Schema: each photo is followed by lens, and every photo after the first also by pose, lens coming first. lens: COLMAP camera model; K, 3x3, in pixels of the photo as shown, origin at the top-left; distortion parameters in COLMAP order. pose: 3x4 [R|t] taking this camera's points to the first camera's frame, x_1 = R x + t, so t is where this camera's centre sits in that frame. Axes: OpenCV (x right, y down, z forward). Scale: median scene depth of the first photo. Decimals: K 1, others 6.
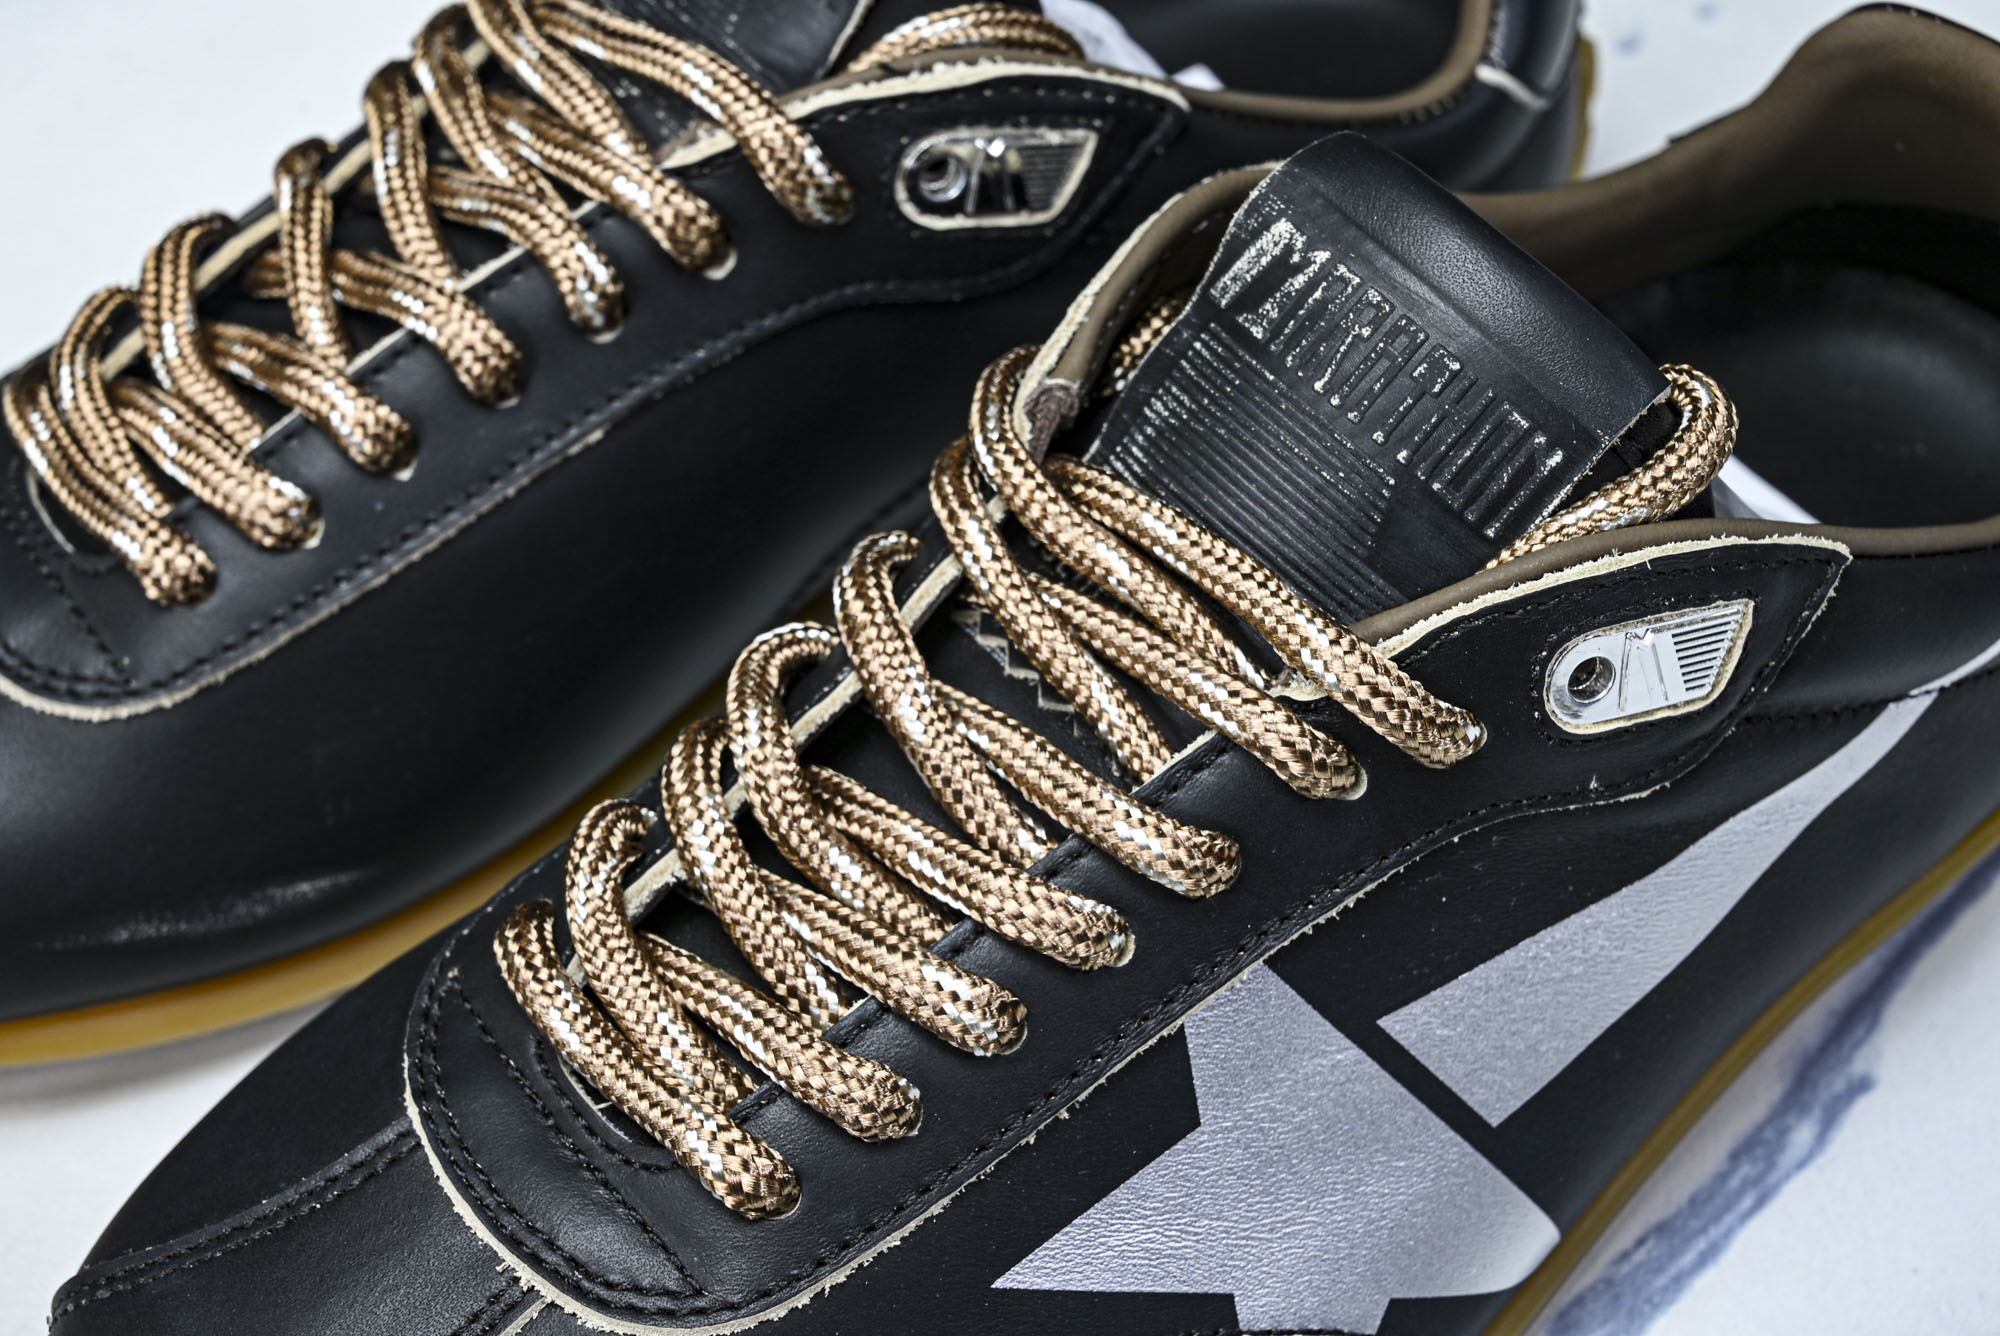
lens RADIAL K [[3776.2, 0, 1000.0], [0, 3776.2, 668.0], [0, 0, 1]] dist [-0.011945, 0.000509]
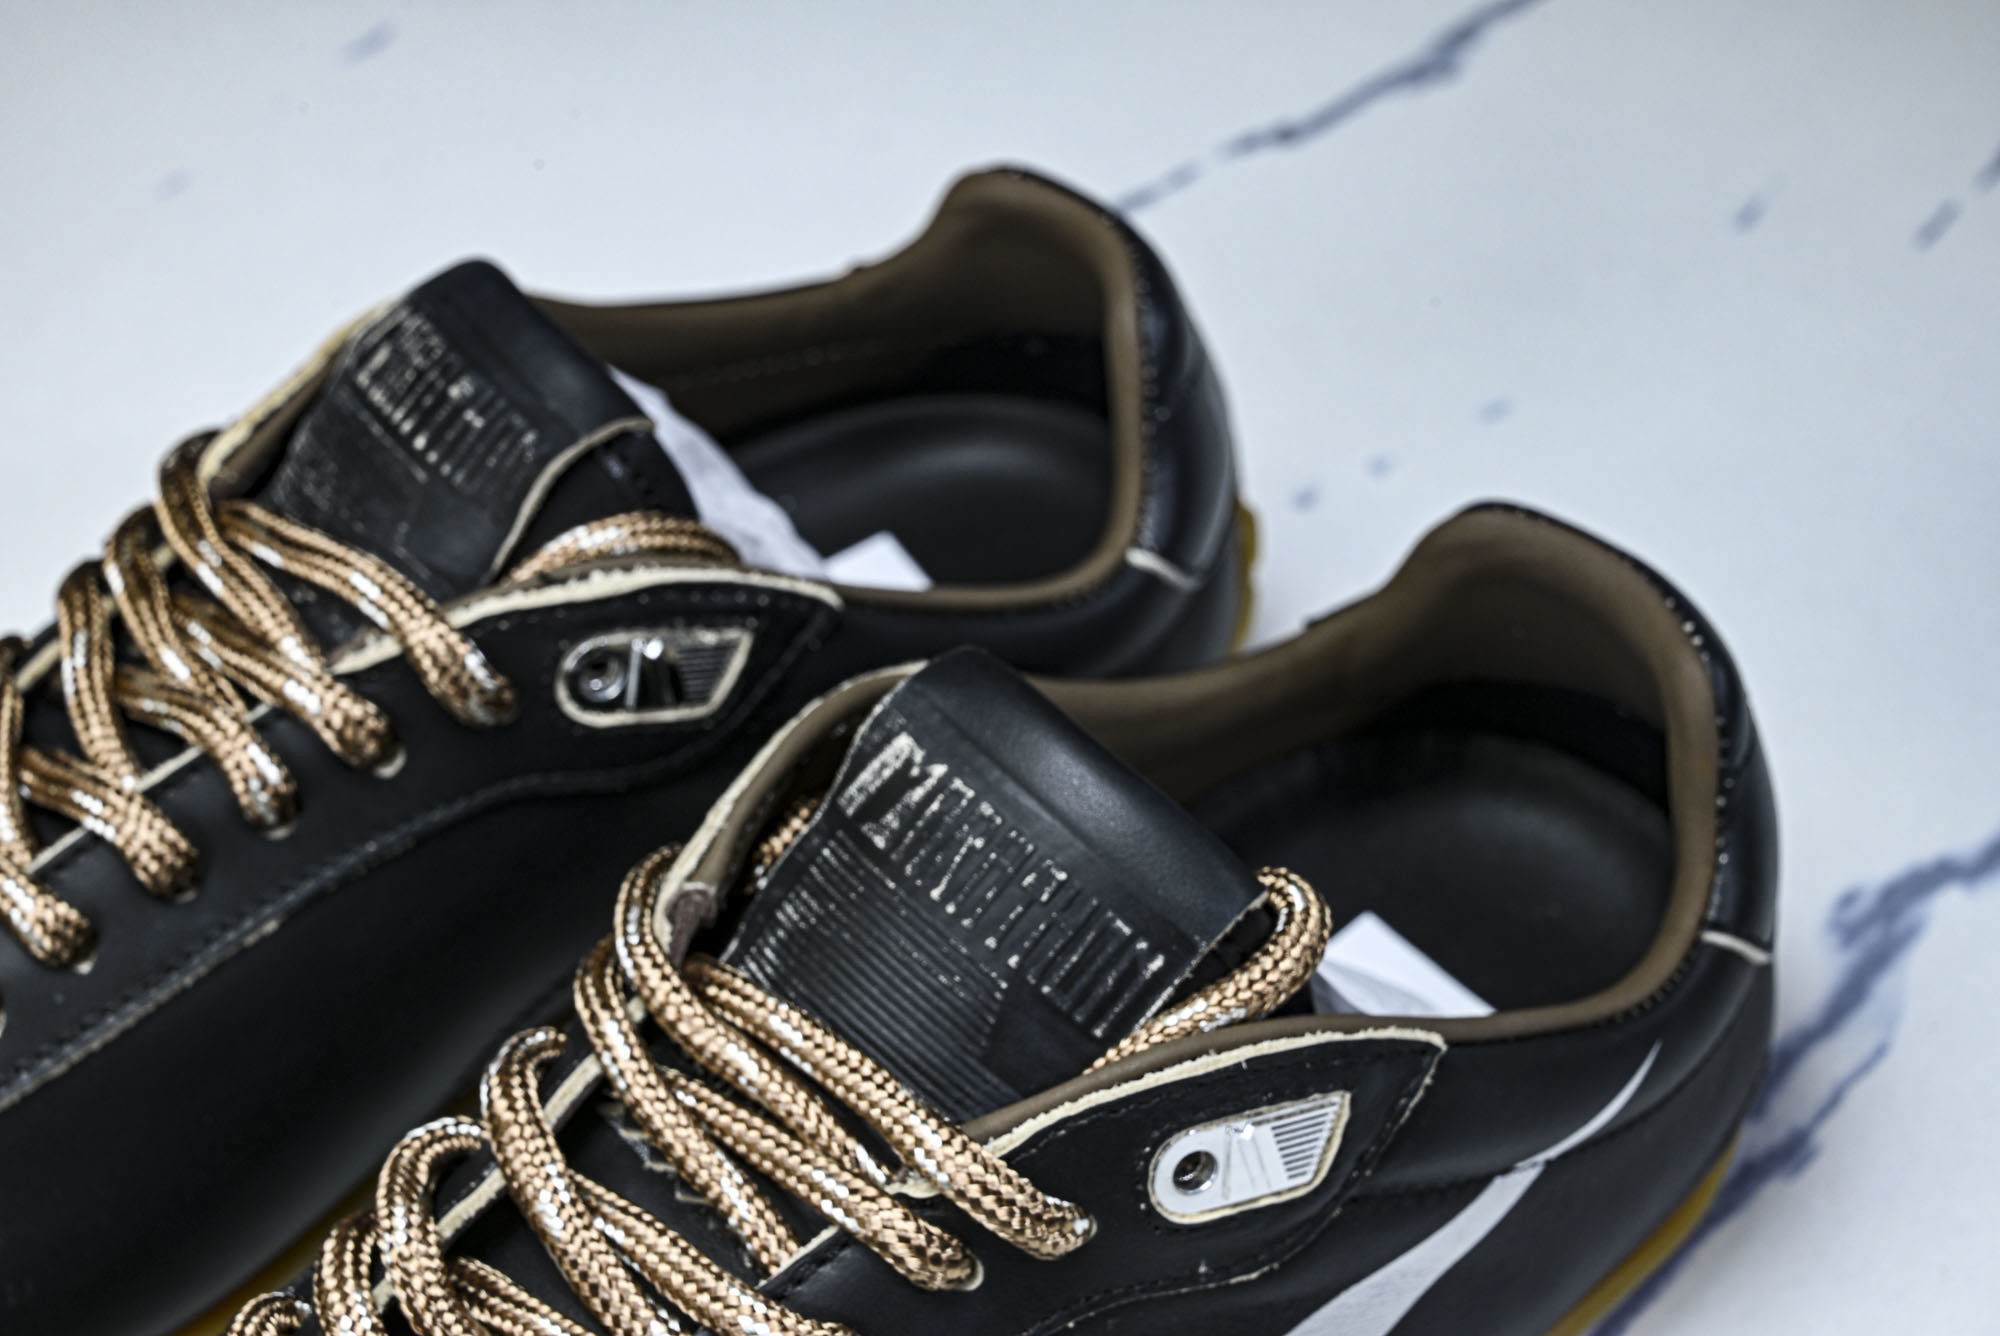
lens RADIAL K [[3776.2, 0, 1000.0], [0, 3776.2, 668.0], [0, 0, 1]] dist [-0.011945, 0.000509]
pose [[0.999303, -0.008090, 0.036454, 0.064236], [0.010981, 0.996748, -0.079825, -0.053077], [-0.035690, 0.080170, 0.996142, -0.059687]]
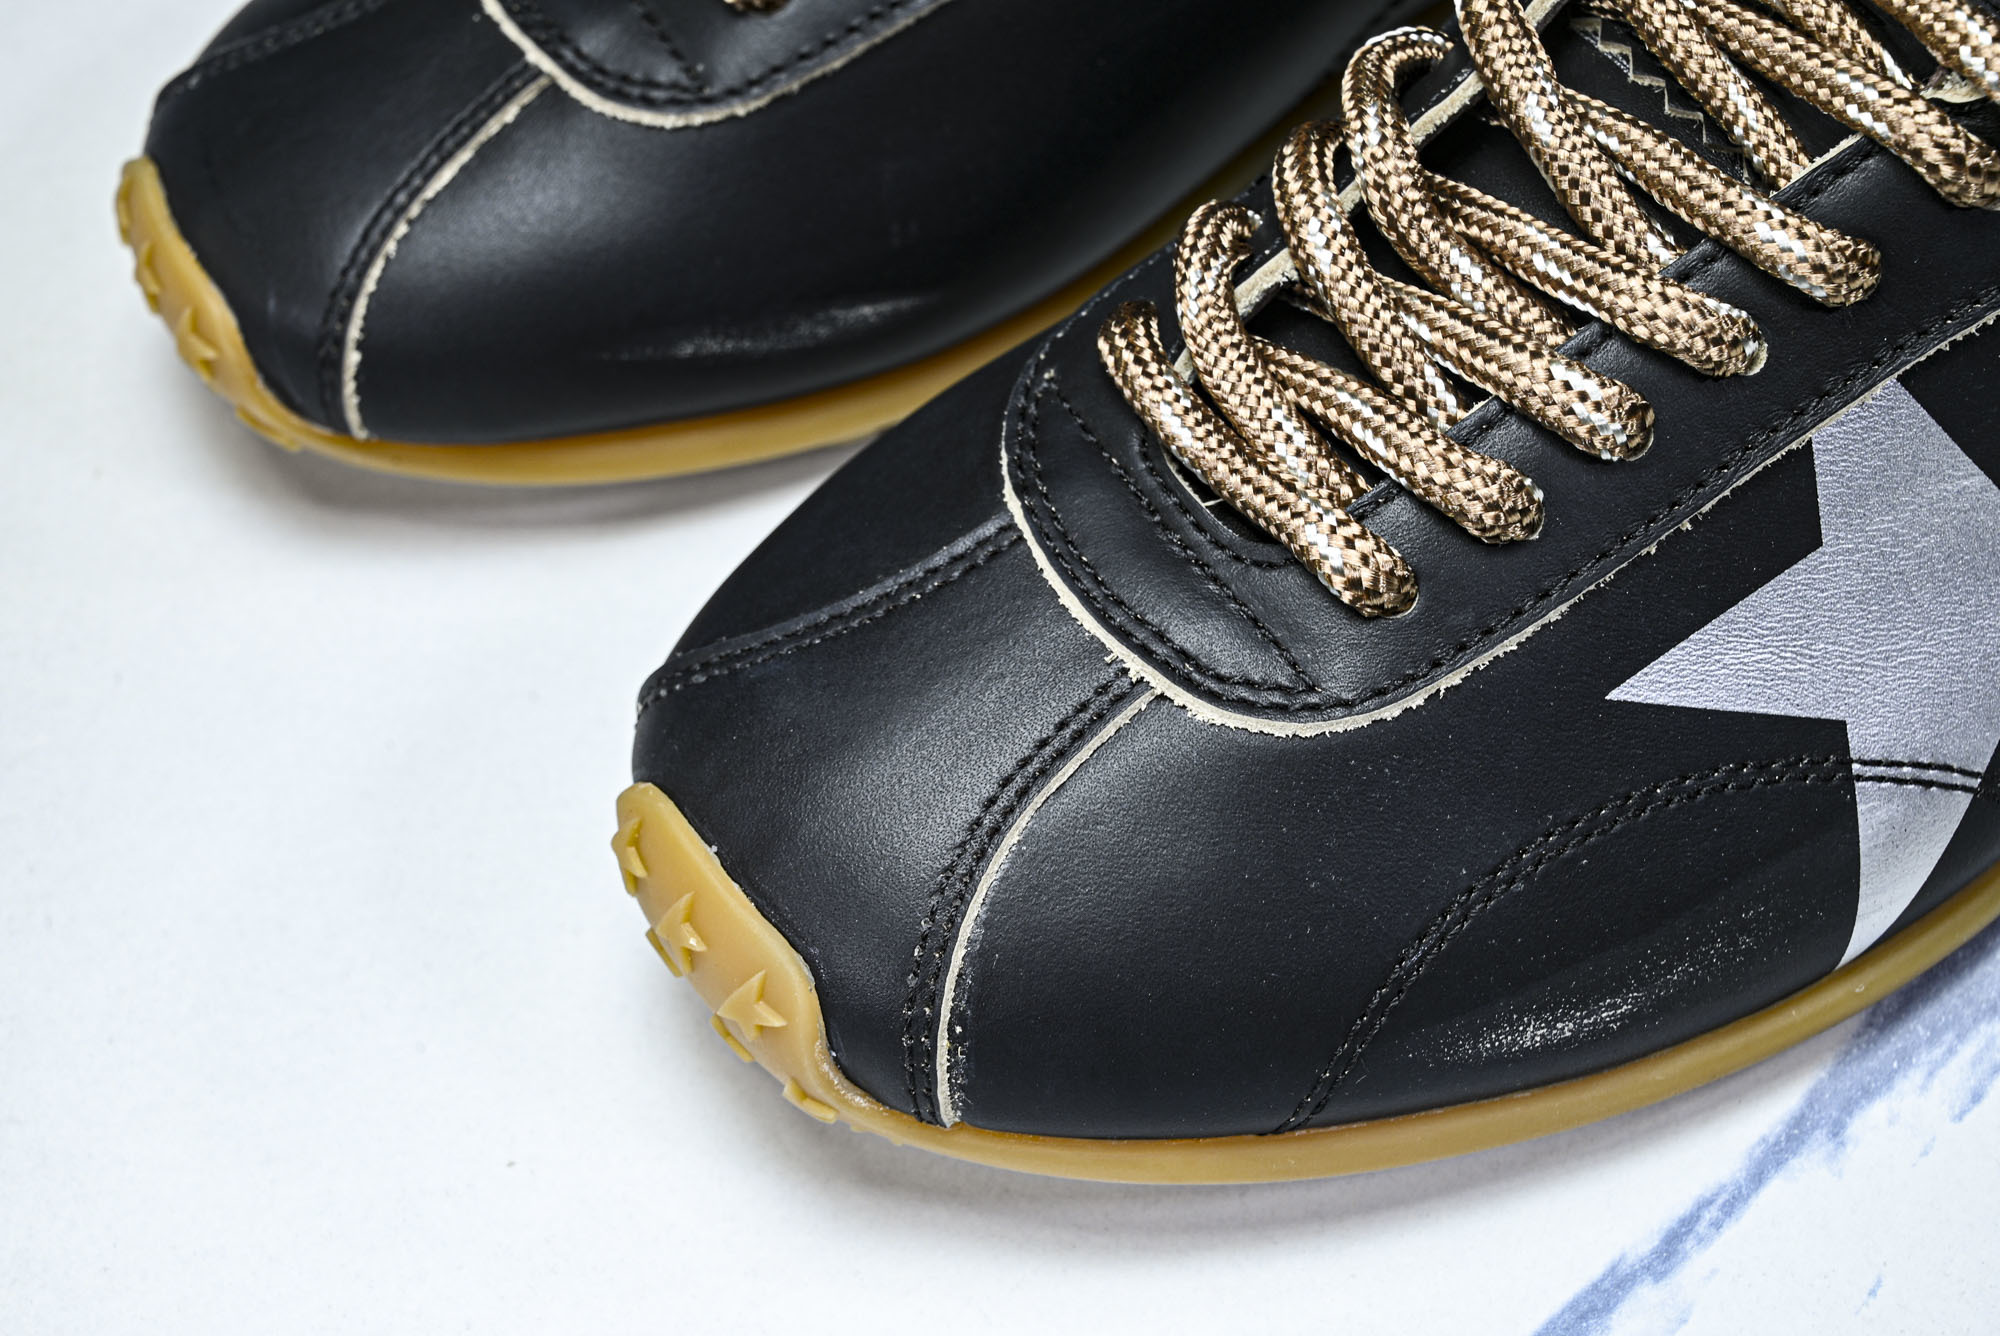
lens RADIAL K [[3776.2, 0, 1000.0], [0, 3776.2, 668.0], [0, 0, 1]] dist [-0.011945, 0.000509]
pose [[0.997387, 0.034473, -0.063481, -0.095113], [-0.029297, 0.996305, 0.080734, 0.080108], [0.066029, -0.078663, 0.994712, 0.016085]]
